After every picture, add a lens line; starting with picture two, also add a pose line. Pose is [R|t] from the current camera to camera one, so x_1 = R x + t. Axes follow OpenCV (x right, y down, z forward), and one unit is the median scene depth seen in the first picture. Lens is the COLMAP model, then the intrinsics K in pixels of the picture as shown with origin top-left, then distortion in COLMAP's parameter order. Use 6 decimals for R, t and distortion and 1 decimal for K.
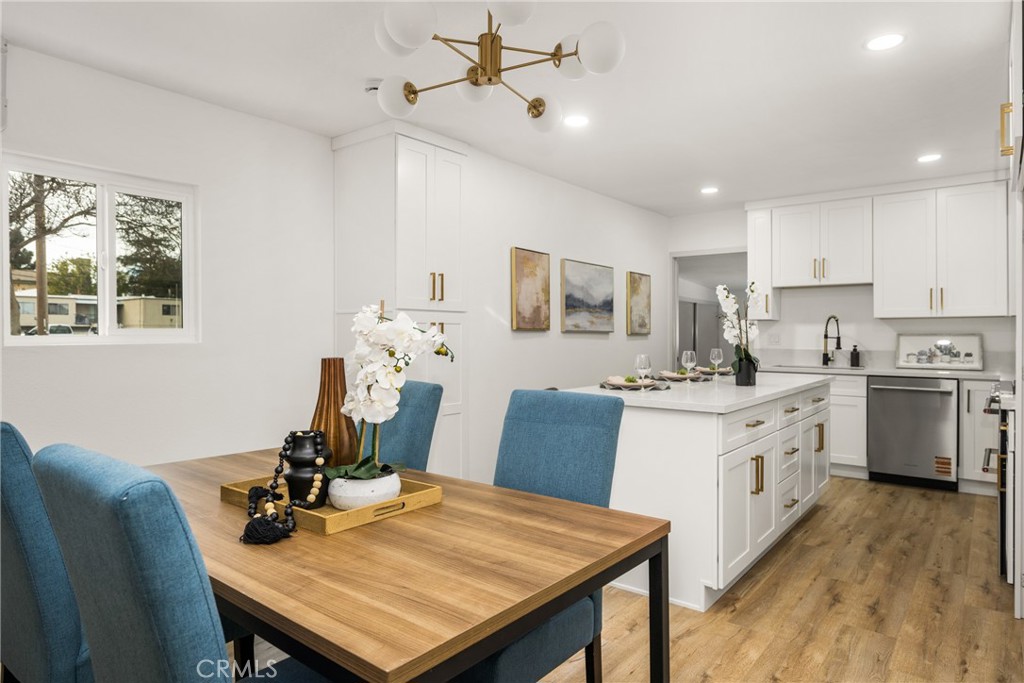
lens RADIAL K [[613.5, 0, 532.8], [0, 613.5, 337.7], [0, 0, 1]] dist [-0.001370, -0.000698]
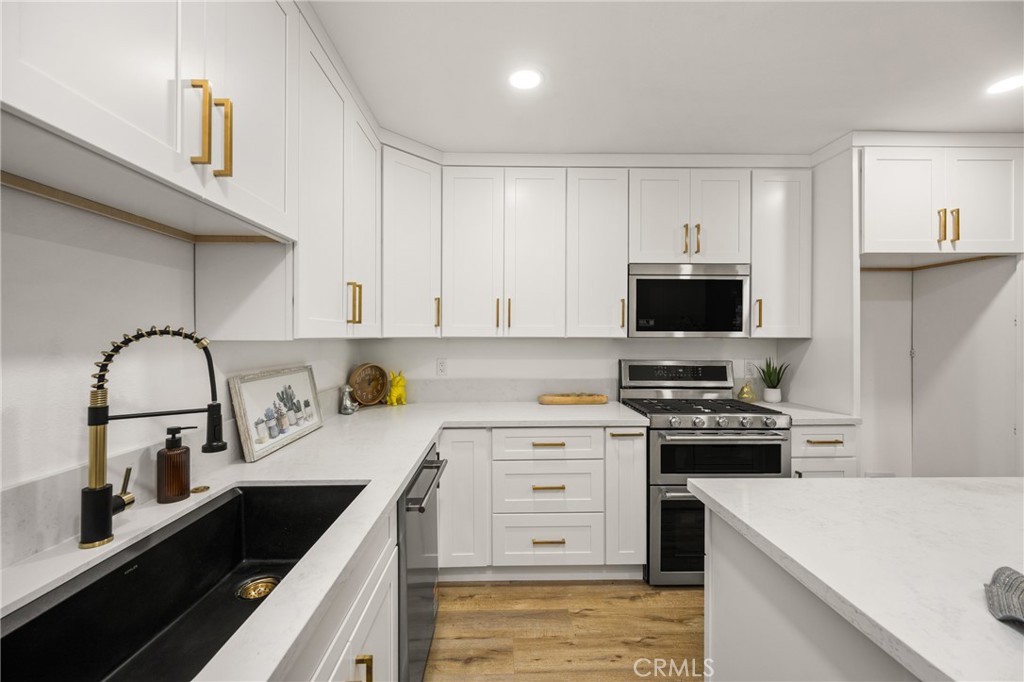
lens RADIAL K [[413.1, 0, 512.0], [0, 413.1, 341.0], [0, 0, 1]] dist [0.002983, 0.000016]
pose [[-0.630932, -0.005567, 0.775818, 0.290433], [0.008454, 0.999866, 0.014050, -0.034789], [-0.775792, 0.015424, -0.630801, 1.099952]]
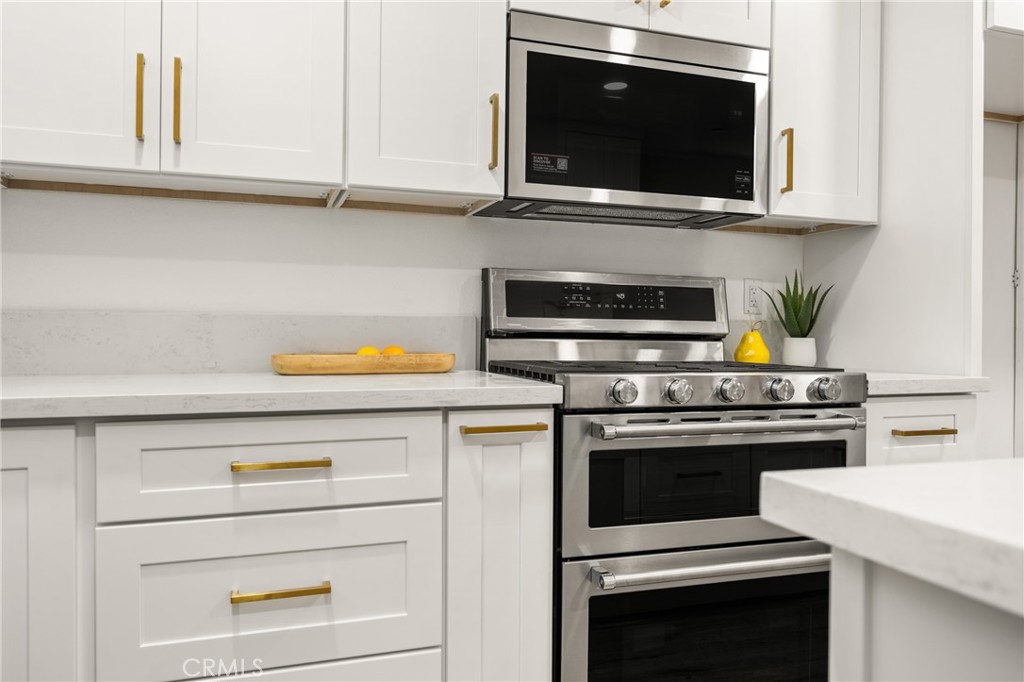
lens RADIAL K [[743.0, 0, 512.0], [0, 743.0, 341.0], [0, 0, 1]] dist [0.000864, 0.000166]
pose [[-0.831703, -0.011968, 0.555092, 0.389974], [-0.002065, 0.999827, 0.018462, 0.031993], [-0.555217, 0.014208, -0.831584, 0.969612]]
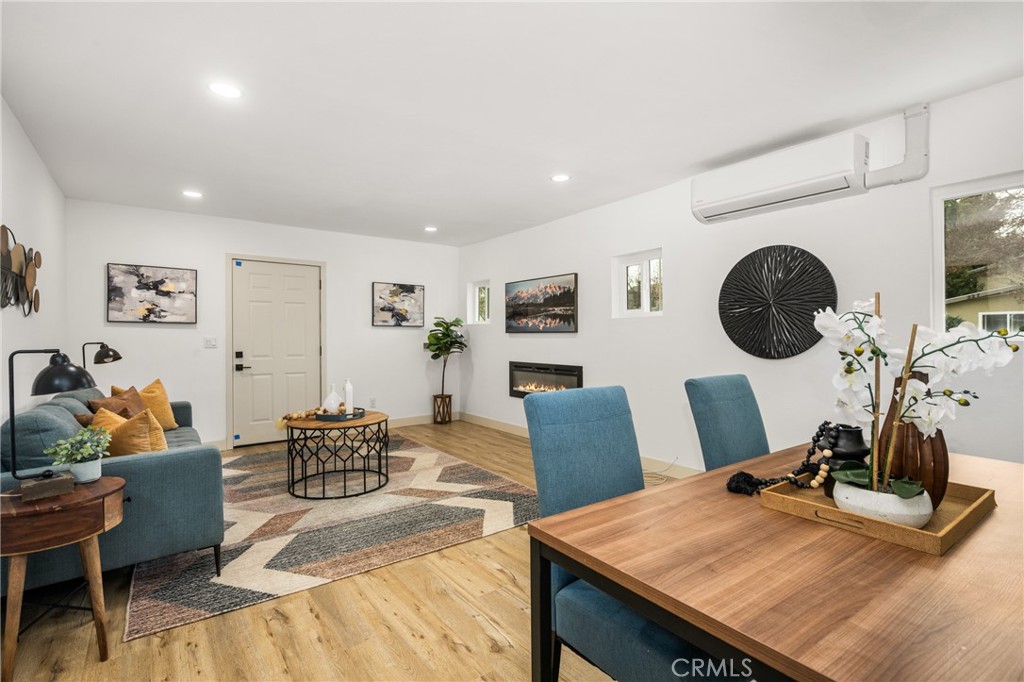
lens RADIAL K [[484.8, 0, 512.0], [0, 484.8, 341.0], [0, 0, 1]] dist [-0.000403, -0.000007]
pose [[-0.275052, 0.013027, -0.961341, 0.203125], [0.002065, 0.999914, 0.012958, -0.000941], [0.961427, 0.001579, -0.275055, 0.241148]]
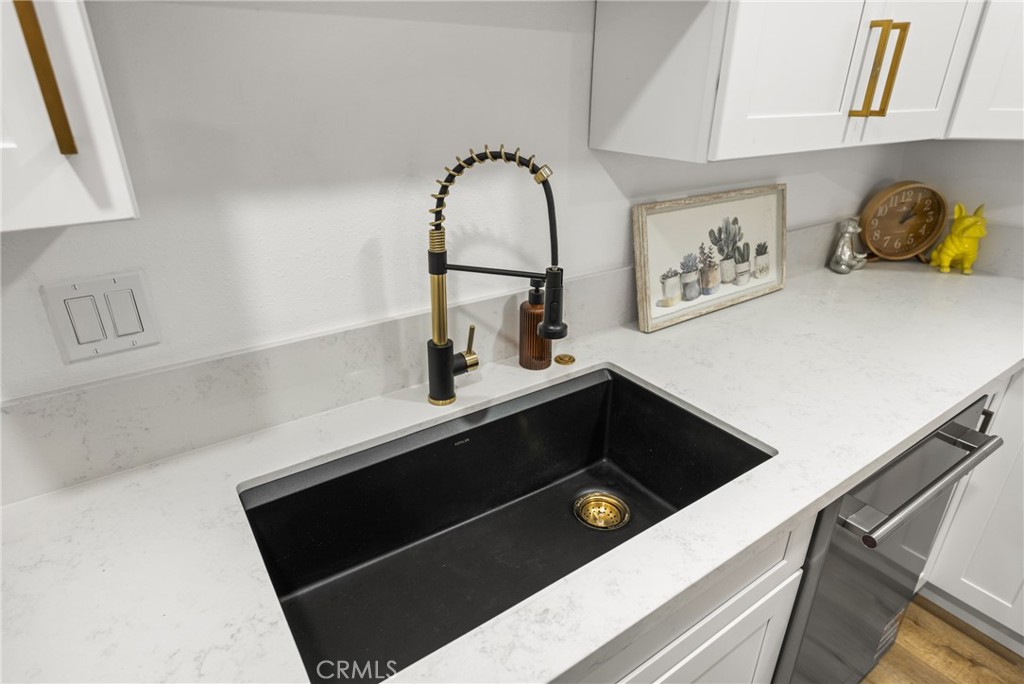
lens RADIAL K [[564.5, 0, 512.0], [0, 564.5, 342.0], [0, 0, 1]] dist [-0.000377, -0.000476]
pose [[0.308282, -0.387487, 0.868802, 0.367295], [0.000215, 0.913311, 0.407262, -0.055613], [-0.951295, -0.125365, 0.281641, 1.043664]]
